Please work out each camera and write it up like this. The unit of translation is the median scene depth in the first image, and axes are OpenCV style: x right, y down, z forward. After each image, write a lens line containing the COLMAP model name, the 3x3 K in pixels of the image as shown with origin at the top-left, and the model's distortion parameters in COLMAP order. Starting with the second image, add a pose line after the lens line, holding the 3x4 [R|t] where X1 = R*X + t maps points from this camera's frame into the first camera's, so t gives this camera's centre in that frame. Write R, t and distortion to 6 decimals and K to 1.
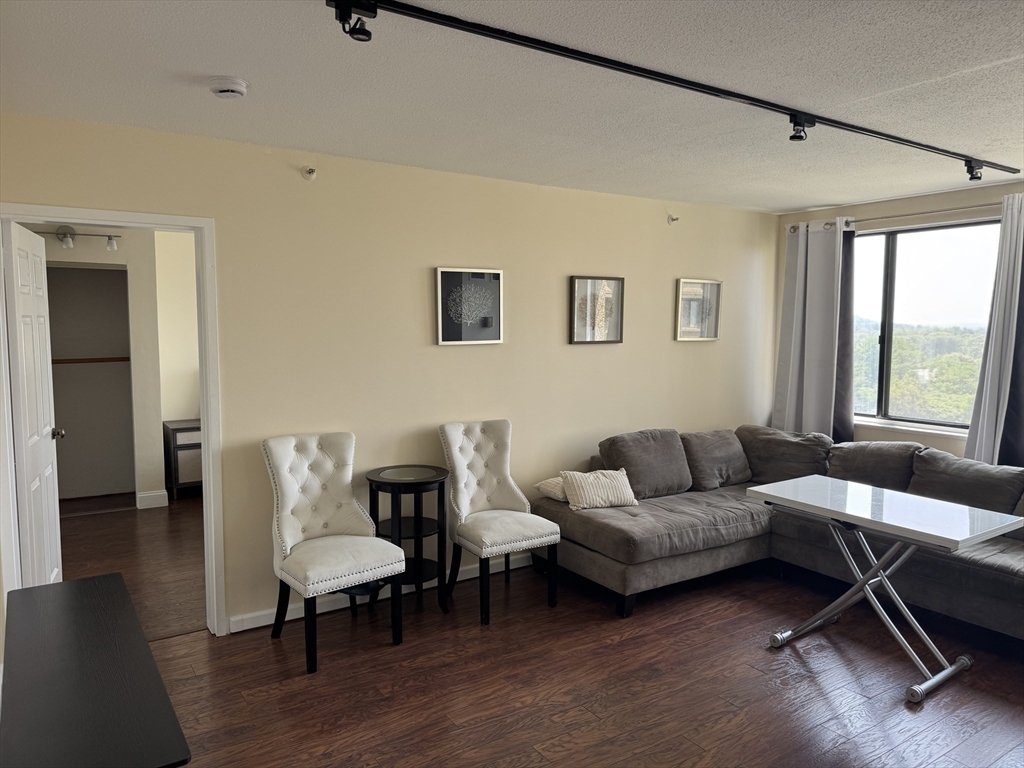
lens RADIAL K [[735.3, 0, 512.0], [0, 735.3, 384.0], [0, 0, 1]] dist [0.004414, 0.001509]
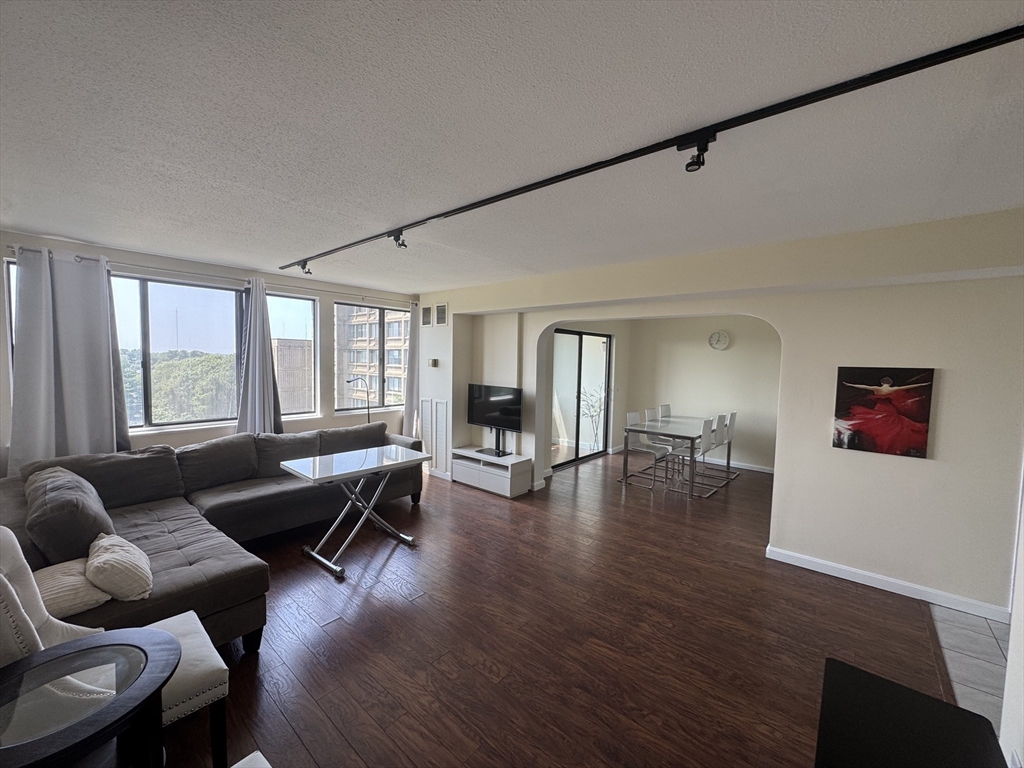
lens RADIAL K [[408.2, 0, 512.0], [0, 408.2, 384.0], [0, 0, 1]] dist [-0.002100, -0.000196]
pose [[-0.279694, -0.069670, 0.957558, -0.336400], [0.061905, 0.993980, 0.090402, -0.051143], [-0.958091, 0.084563, -0.273697, 0.600411]]
